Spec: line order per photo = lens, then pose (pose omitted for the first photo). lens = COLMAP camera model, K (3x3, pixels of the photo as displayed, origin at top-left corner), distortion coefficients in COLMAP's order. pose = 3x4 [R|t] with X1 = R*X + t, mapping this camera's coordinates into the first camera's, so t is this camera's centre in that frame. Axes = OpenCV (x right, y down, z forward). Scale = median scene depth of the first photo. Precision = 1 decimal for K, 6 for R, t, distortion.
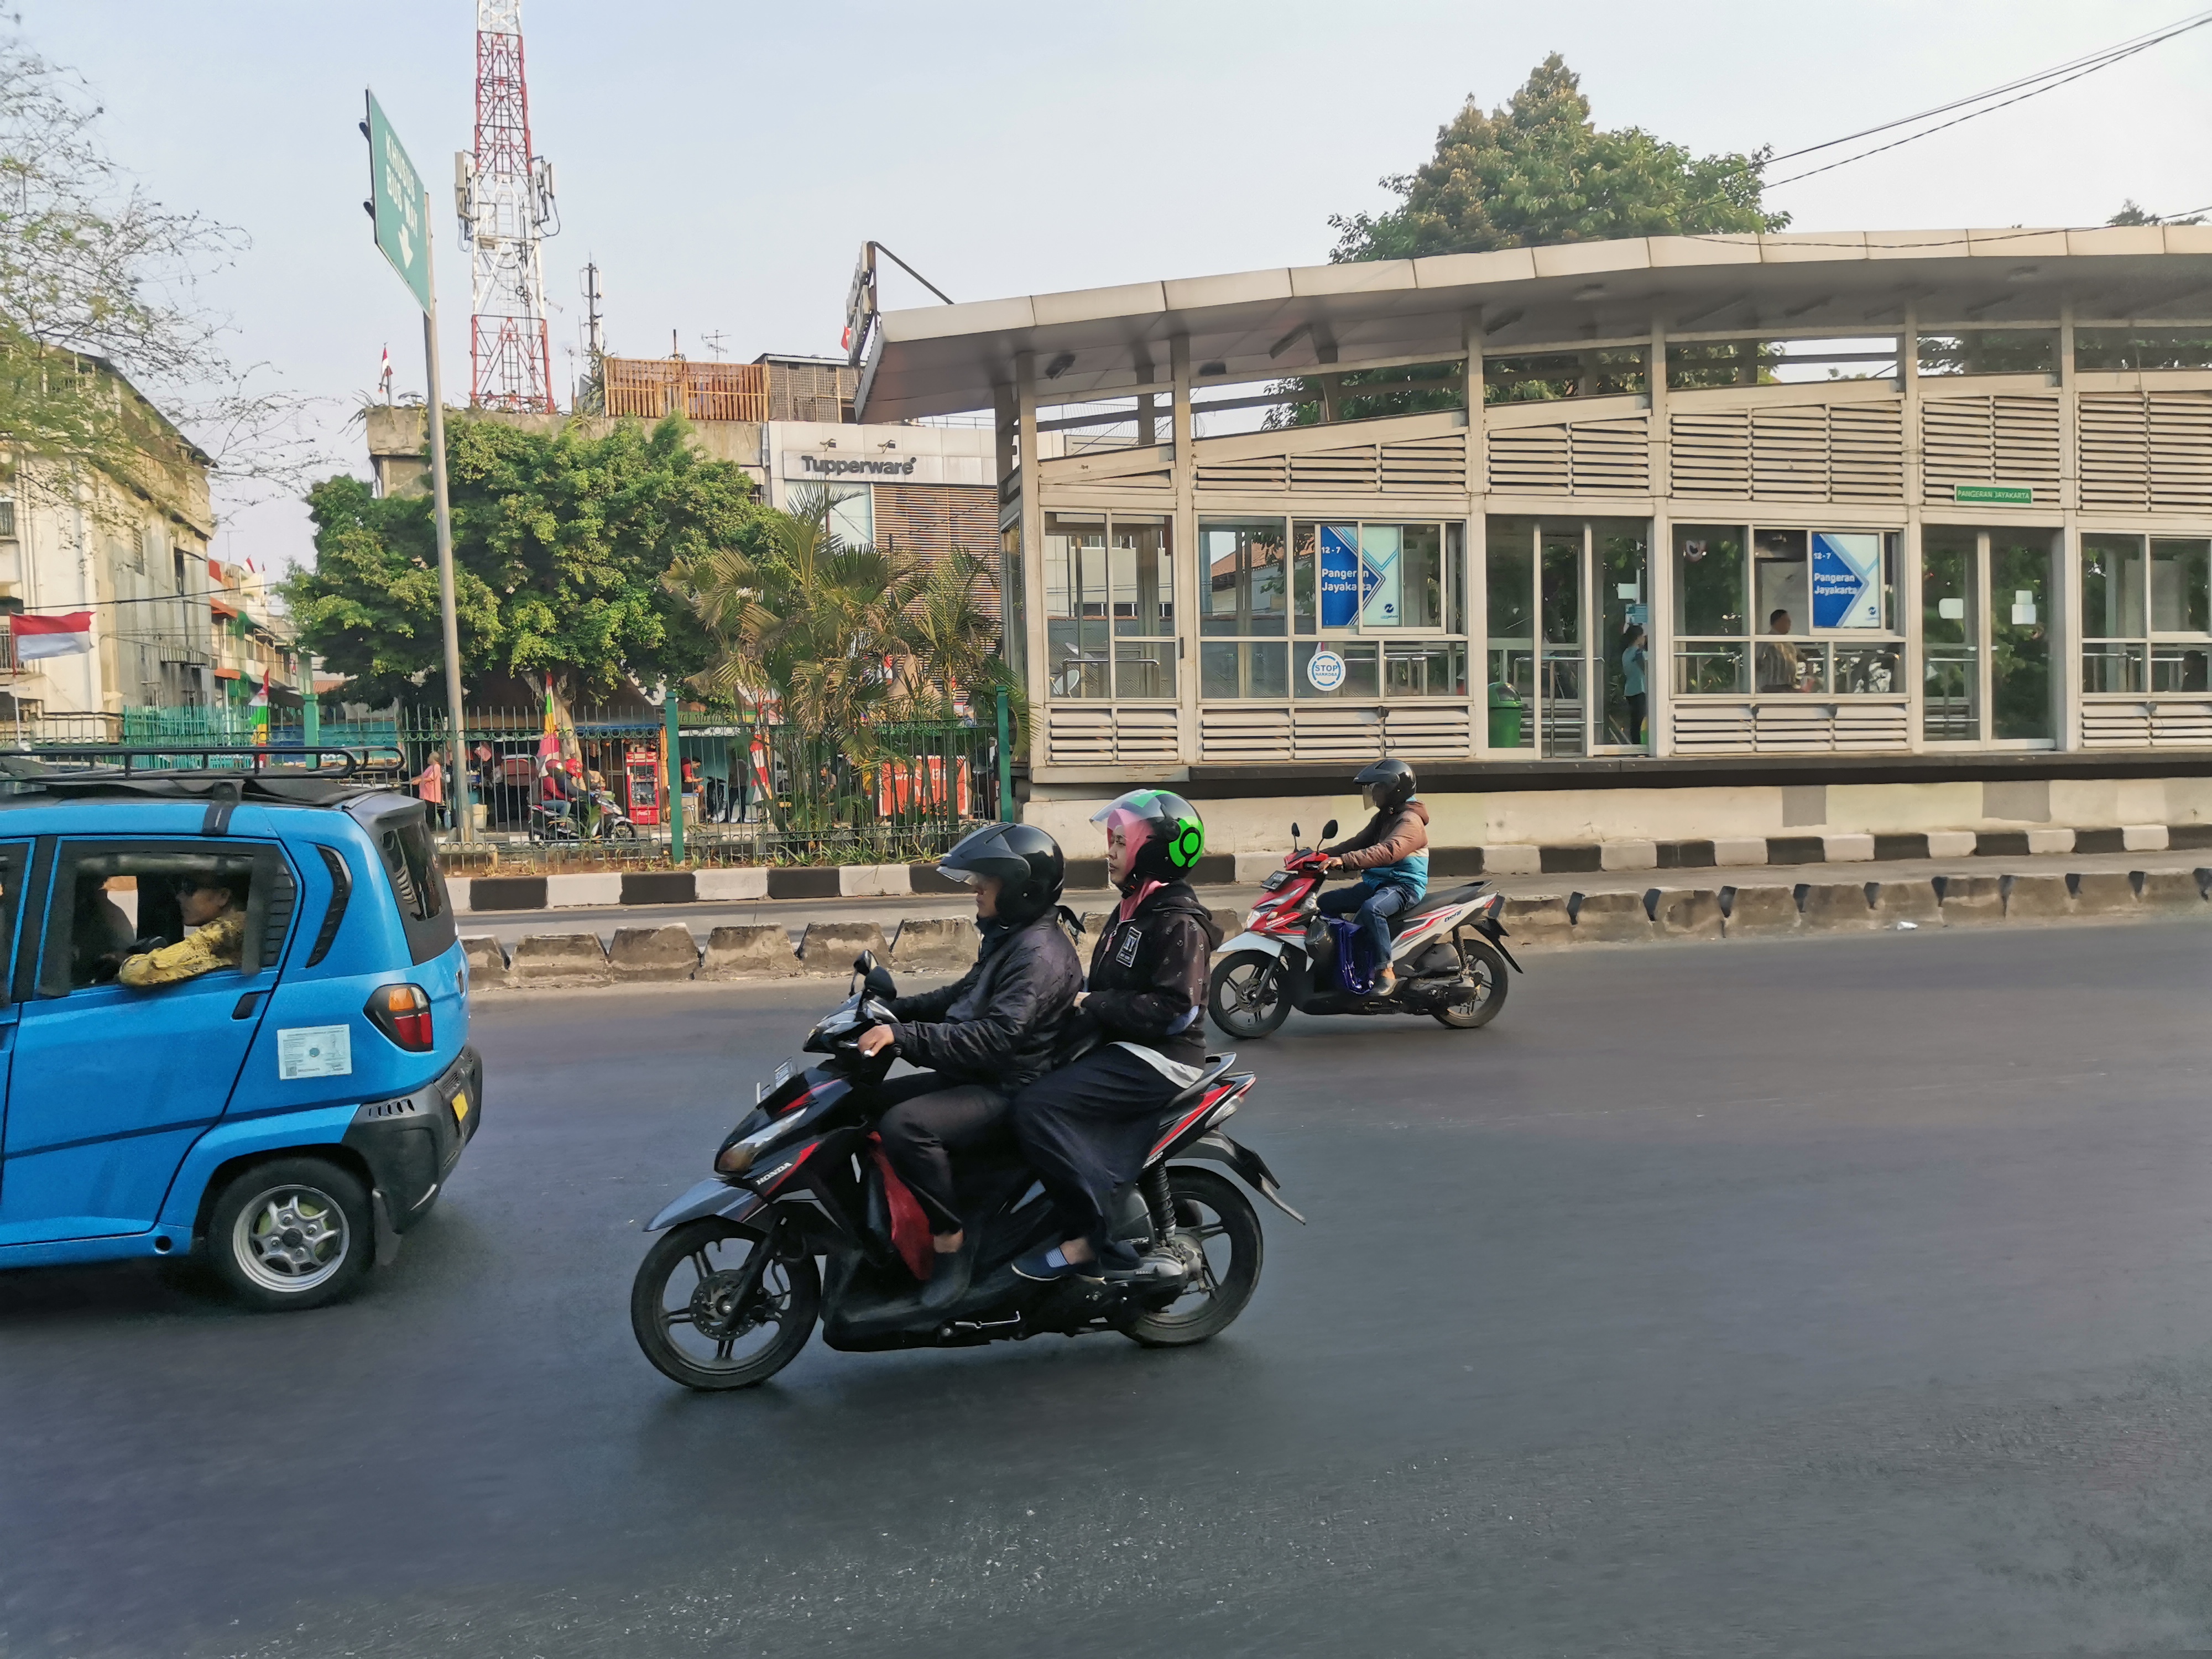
lens RADIAL K [[1691.5, 0, 1106.0], [0, 1691.5, 829.5], [0, 0, 1]] dist [0.004391, 0.003145]
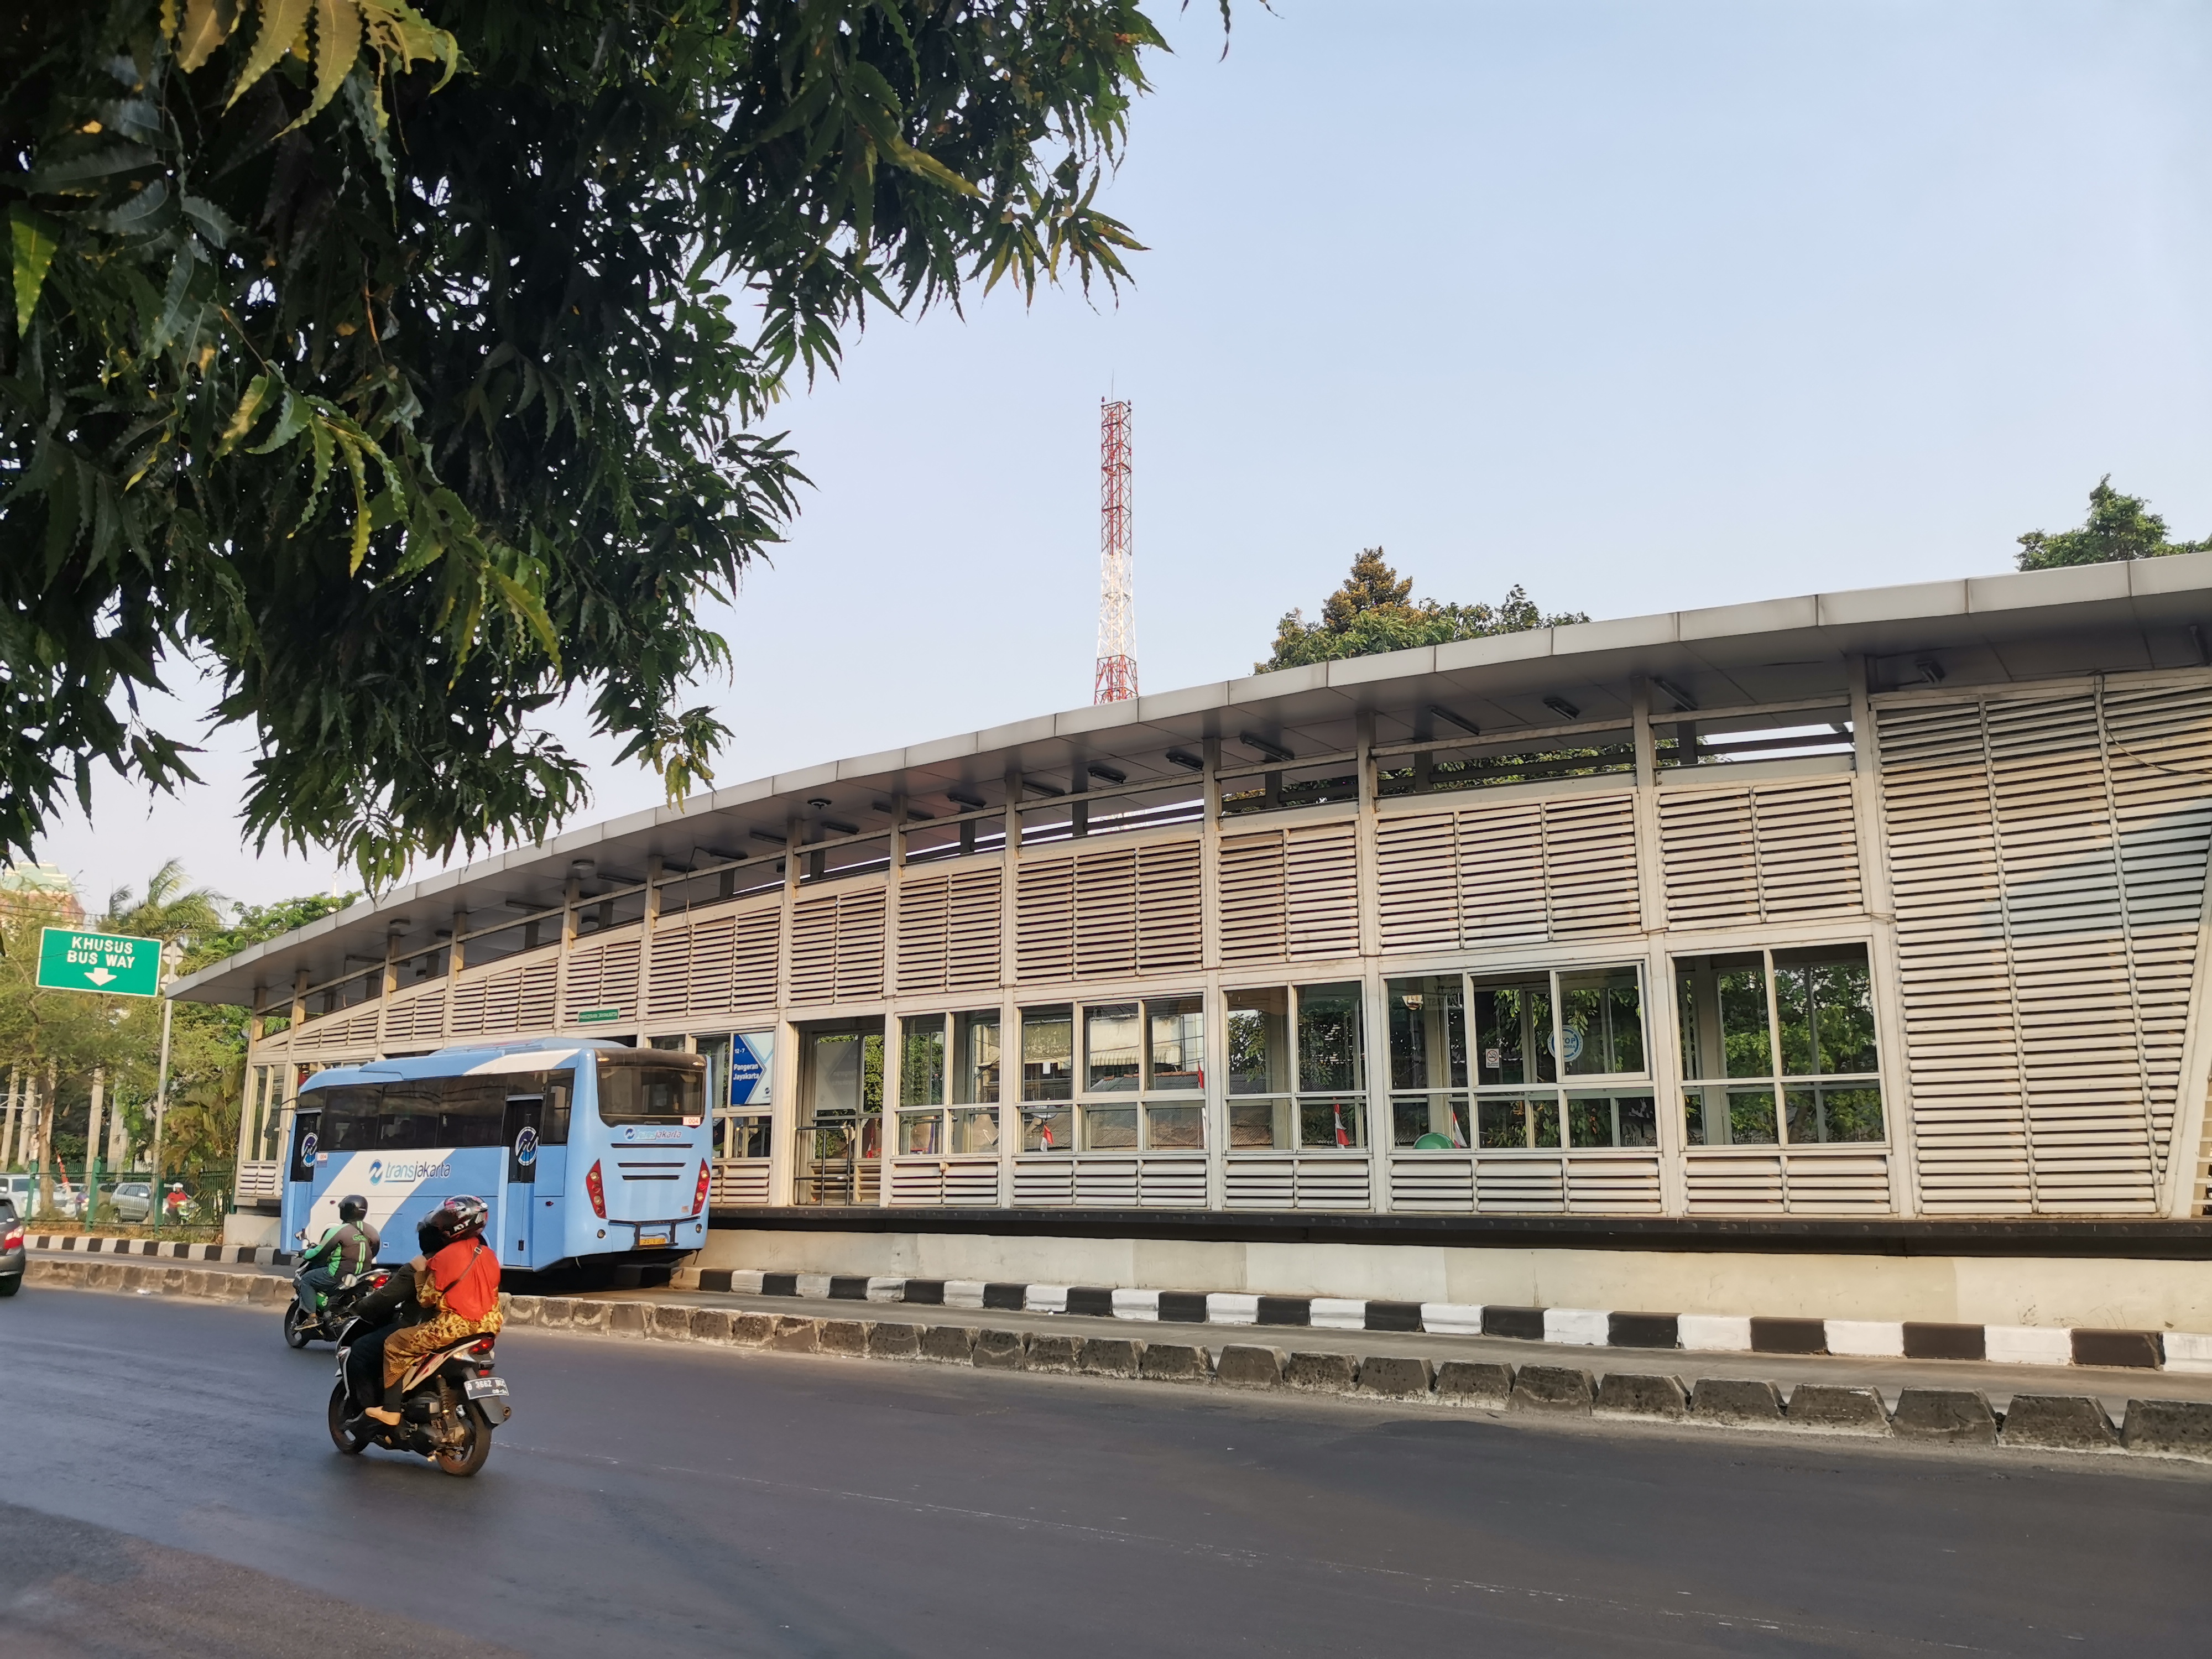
lens RADIAL K [[1682.4, 0, 1106.0], [0, 1682.4, 829.5], [0, 0, 1]] dist [0.007530, -0.063544]
pose [[0.606100, -0.153644, -0.780408, 1.076254], [-0.051294, 0.971573, -0.231117, -0.026705], [0.793733, 0.180110, 0.580989, 0.283512]]
